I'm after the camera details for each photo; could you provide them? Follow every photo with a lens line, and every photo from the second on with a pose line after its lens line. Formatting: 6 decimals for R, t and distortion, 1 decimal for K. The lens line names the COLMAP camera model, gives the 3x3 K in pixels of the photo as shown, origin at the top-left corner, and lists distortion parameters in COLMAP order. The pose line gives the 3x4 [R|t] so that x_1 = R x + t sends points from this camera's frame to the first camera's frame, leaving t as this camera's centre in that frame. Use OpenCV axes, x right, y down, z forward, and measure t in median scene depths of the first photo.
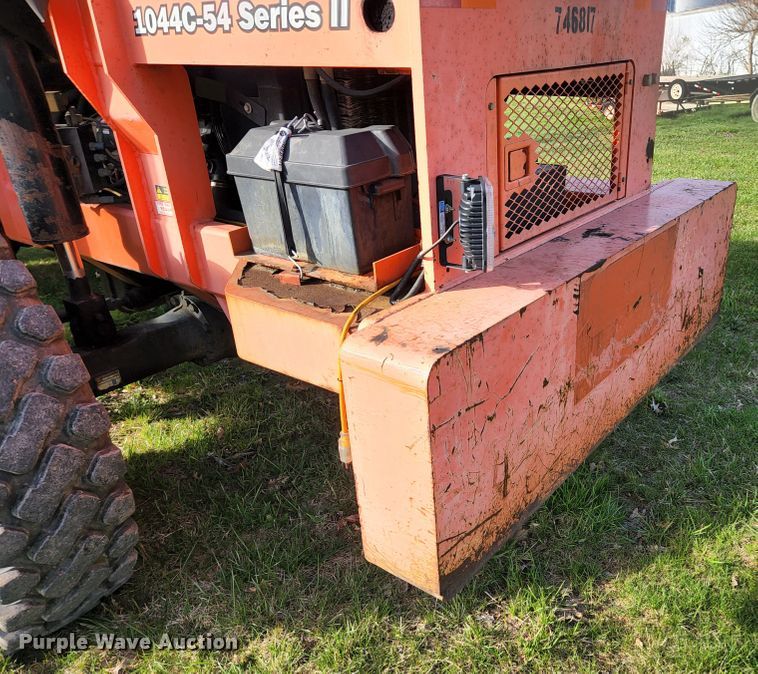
lens RADIAL K [[683.2, 0, 480.6], [0, 683.2, 363.6], [0, 0, 1]] dist [0.098604, -0.110120]
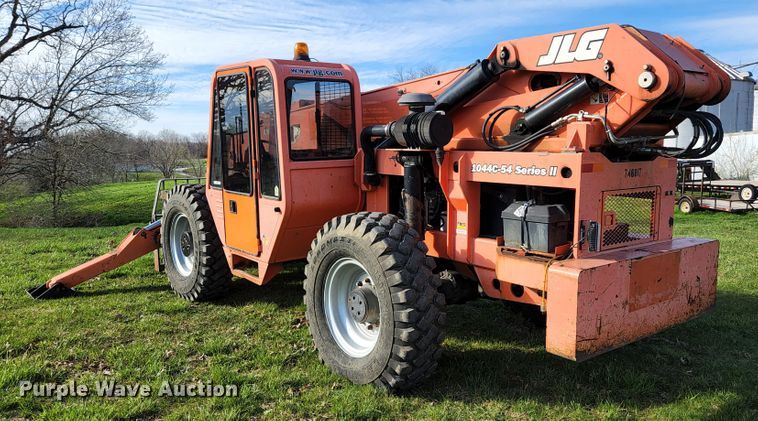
lens RADIAL K [[638.8, 0, 381.4], [0, 638.8, 218.4], [0, 0, 1]] dist [0.051322, -0.003943]
pose [[0.960550, 0.060304, -0.271491, -0.126032], [-0.141067, 0.946950, -0.288765, 0.598286], [0.239675, 0.315672, 0.918100, -1.645811]]
